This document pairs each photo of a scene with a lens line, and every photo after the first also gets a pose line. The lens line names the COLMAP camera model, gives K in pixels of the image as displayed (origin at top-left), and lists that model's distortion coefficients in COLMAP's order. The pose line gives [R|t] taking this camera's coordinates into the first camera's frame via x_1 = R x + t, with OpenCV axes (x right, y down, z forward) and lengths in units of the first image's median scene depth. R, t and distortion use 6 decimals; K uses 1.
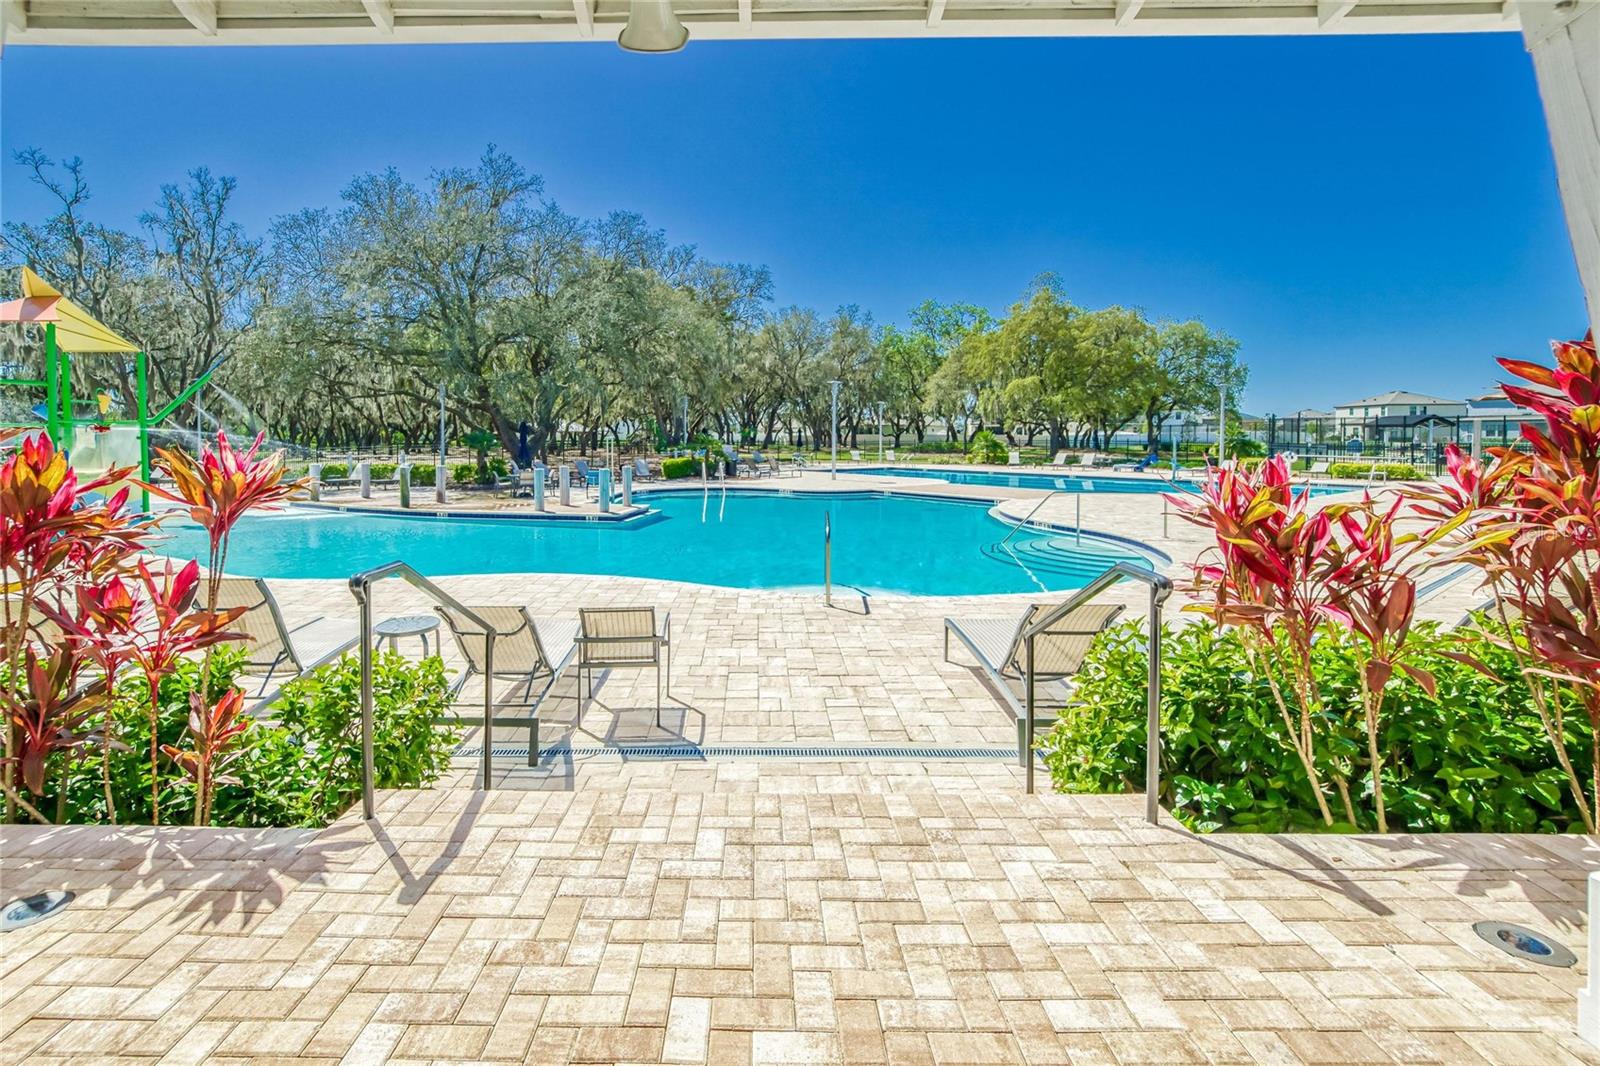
lens RADIAL K [[727.7, 0, 752.8], [0, 727.7, 441.5], [0, 0, 1]] dist [-0.022383, 0.007550]
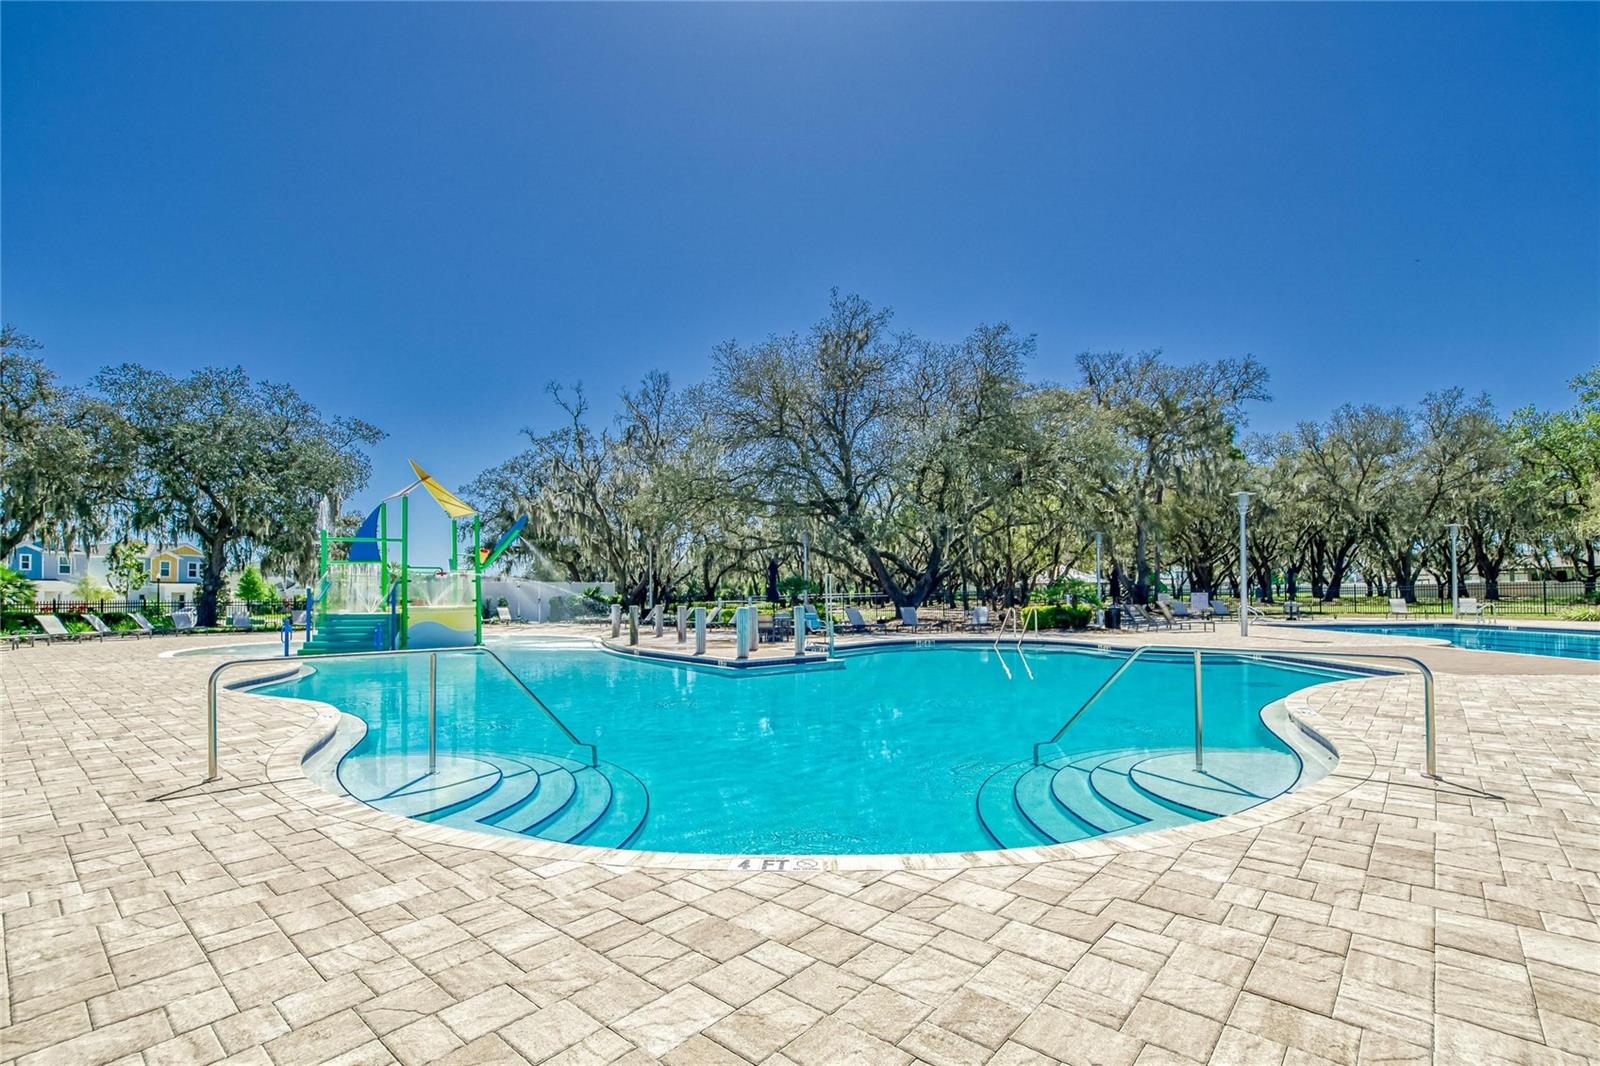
lens RADIAL K [[727.7, 0, 800.7], [0, 727.7, 581.5], [0, 0, 1]] dist [-0.022383, 0.007550]
pose [[0.772189, -0.019424, -0.635096, 0.181756], [0.007203, 0.999736, -0.021819, 0.011091], [0.635352, 0.012274, 0.772125, 0.165434]]
